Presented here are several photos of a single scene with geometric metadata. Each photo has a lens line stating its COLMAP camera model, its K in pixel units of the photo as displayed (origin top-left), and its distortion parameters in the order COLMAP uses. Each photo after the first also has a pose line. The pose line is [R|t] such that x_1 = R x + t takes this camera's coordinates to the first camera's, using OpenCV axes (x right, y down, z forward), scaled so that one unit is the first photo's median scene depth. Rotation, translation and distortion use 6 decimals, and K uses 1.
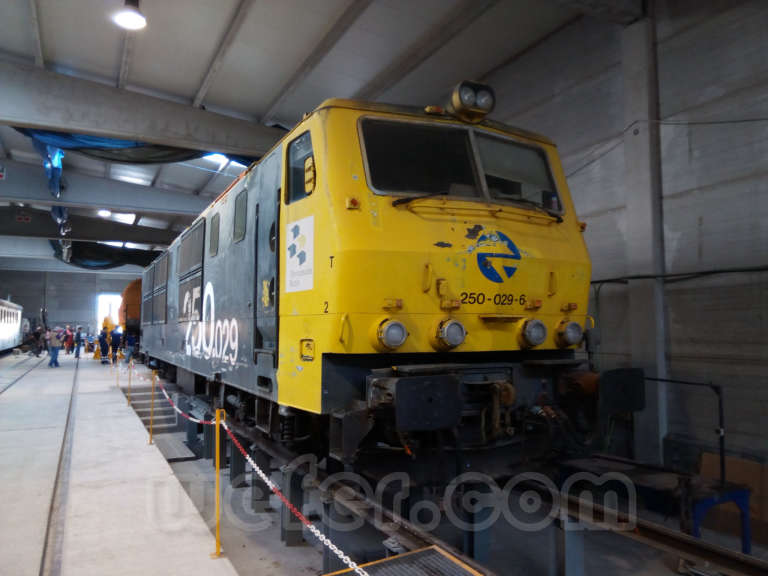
lens RADIAL K [[597.3, 0, 384.0], [0, 597.3, 288.0], [0, 0, 1]] dist [0.002215, -0.001946]
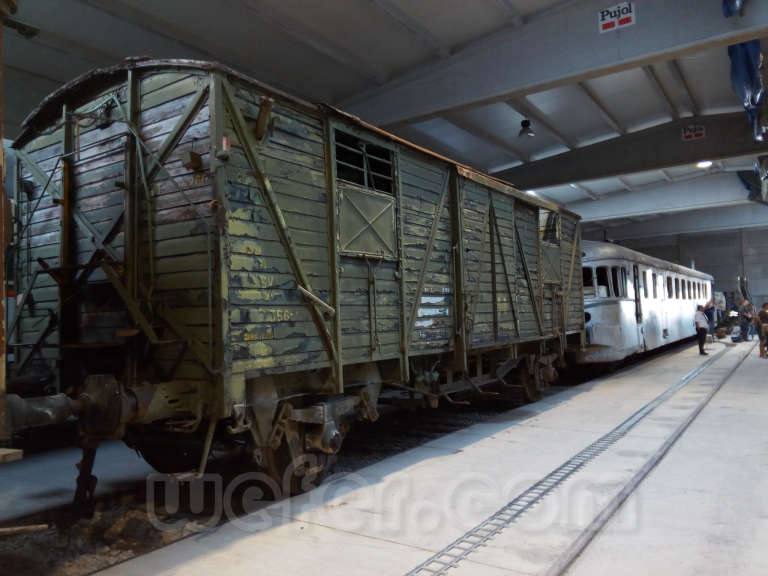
lens RADIAL K [[597.3, 0, 384.0], [0, 597.3, 288.0], [0, 0, 1]] dist [0.002215, -0.001946]
pose [[0.484745, -0.059835, -0.872607, -0.162063], [0.092062, 0.995606, -0.017127, 0.021974], [0.869797, -0.072031, 0.488123, 0.292737]]
